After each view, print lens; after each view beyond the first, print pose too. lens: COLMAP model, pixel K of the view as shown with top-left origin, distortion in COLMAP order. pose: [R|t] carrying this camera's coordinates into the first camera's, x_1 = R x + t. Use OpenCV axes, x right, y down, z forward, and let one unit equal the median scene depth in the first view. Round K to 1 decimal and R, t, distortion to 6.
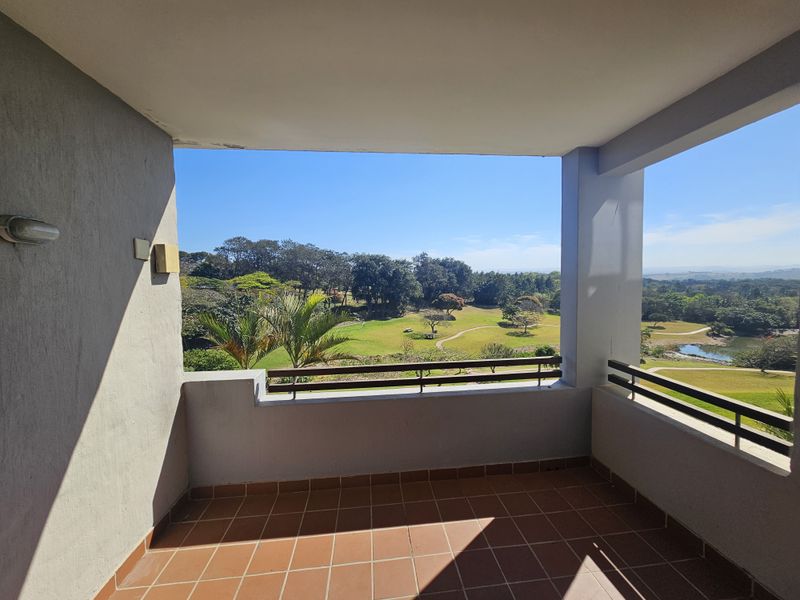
lens RADIAL K [[323.2, 0, 403.3], [0, 323.2, 298.5], [0, 0, 1]] dist [-0.002590, 0.000198]
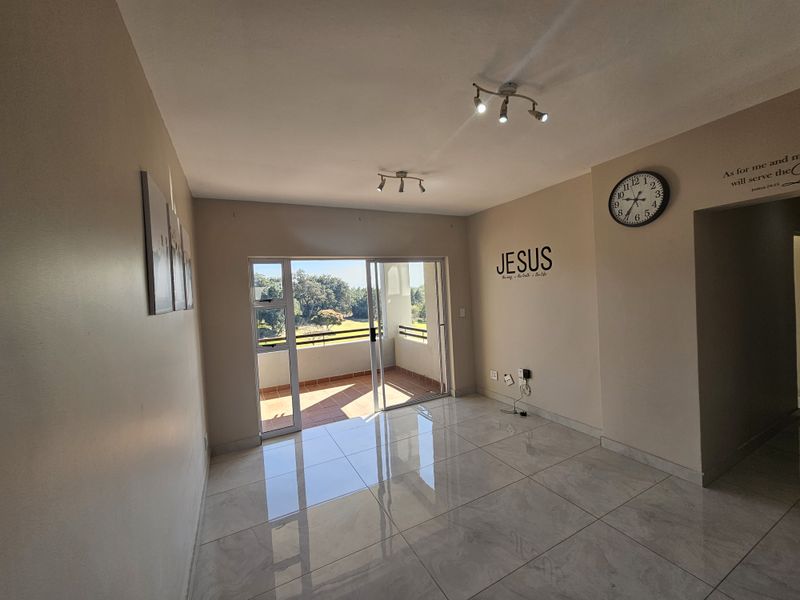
lens RADIAL K [[323.2, 0, 403.3], [0, 323.2, 298.5], [0, 0, 1]] dist [-0.002590, 0.000198]
pose [[0.930515, -0.041236, 0.363925, -0.264313], [0.058973, 0.997545, -0.037758, 0.084201], [-0.361475, 0.056597, 0.930662, -1.485750]]
